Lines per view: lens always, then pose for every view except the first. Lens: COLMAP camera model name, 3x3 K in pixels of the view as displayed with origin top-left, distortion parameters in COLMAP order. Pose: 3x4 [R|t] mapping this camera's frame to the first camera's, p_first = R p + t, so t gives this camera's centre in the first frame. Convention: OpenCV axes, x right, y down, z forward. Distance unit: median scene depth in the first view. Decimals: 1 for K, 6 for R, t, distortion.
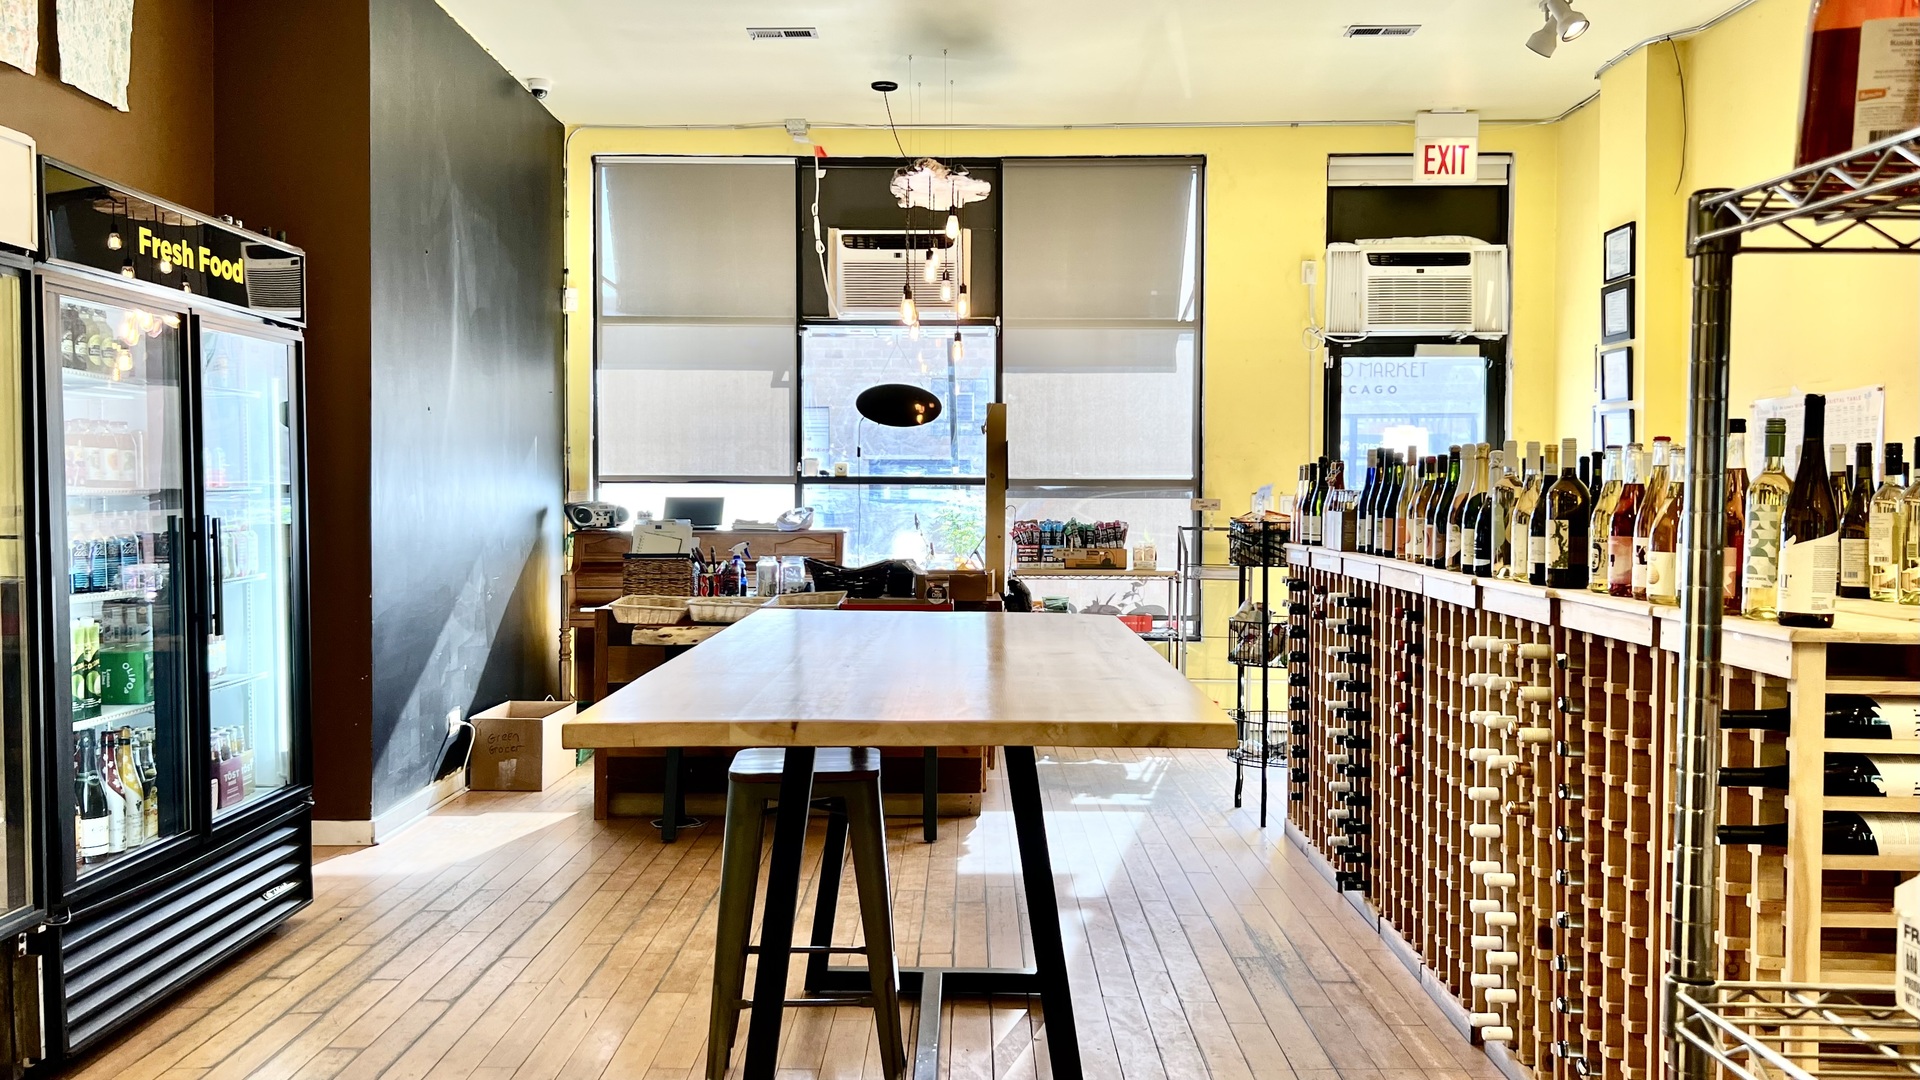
lens RADIAL K [[1540.3, 0, 960.0], [0, 1540.3, 540.0], [0, 0, 1]] dist [0.198212, -0.437436]
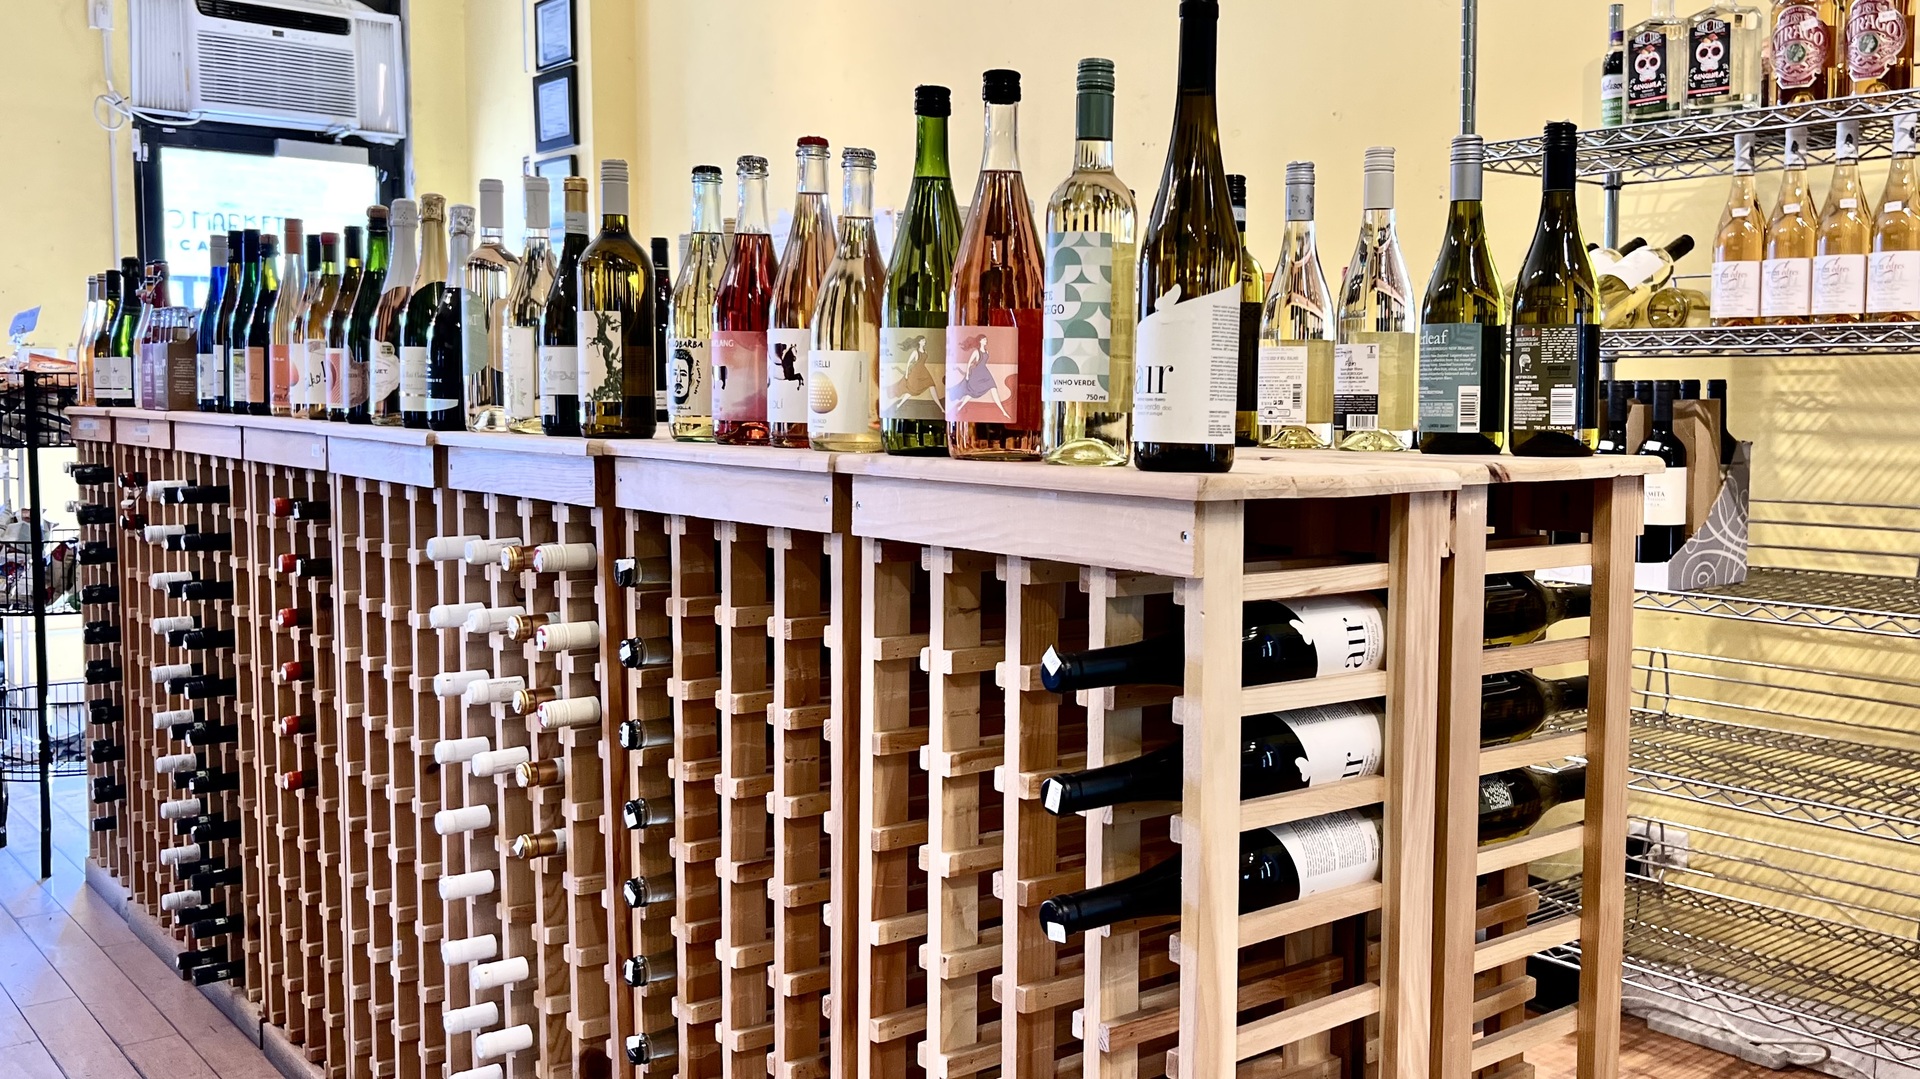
lens RADIAL K [[1652.5, 0, 1134.0], [0, 1652.5, 489.3], [0, 0, 1]] dist [-0.000629, 0.000604]
pose [[0.722386, -0.043237, 0.690137, 0.088851], [0.019735, 0.998926, 0.041926, 0.020965], [-0.691208, -0.016667, 0.722463, 0.346066]]
